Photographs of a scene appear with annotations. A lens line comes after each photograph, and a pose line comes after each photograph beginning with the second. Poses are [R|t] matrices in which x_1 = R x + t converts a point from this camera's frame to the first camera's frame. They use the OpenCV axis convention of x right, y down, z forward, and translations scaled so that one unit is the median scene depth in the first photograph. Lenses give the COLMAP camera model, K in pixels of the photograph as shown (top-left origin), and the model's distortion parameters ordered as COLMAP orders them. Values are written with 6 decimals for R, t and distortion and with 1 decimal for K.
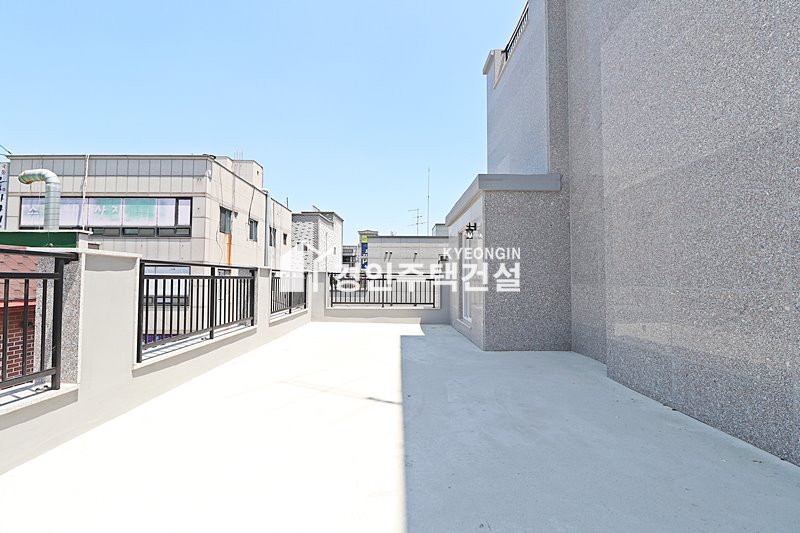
lens RADIAL K [[371.6, 0, 400.4], [0, 371.6, 266.3], [0, 0, 1]] dist [-0.009923, -0.005465]
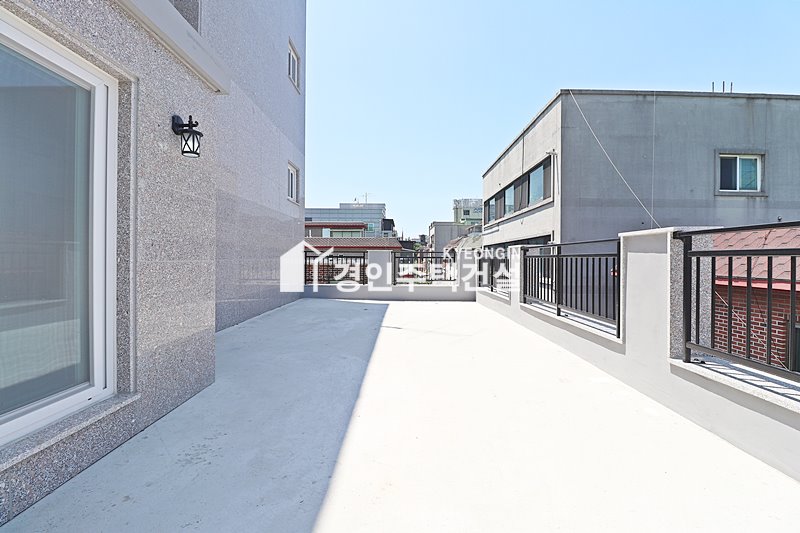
lens RADIAL K [[371.6, 0, 400.0], [0, 371.6, 262.5], [0, 0, 1]] dist [-0.009923, -0.005465]
pose [[-0.999859, 0.000553, 0.016773, -0.112435], [0.000118, 0.999664, -0.025932, 0.069907], [-0.016782, -0.025927, -0.999523, 1.875930]]
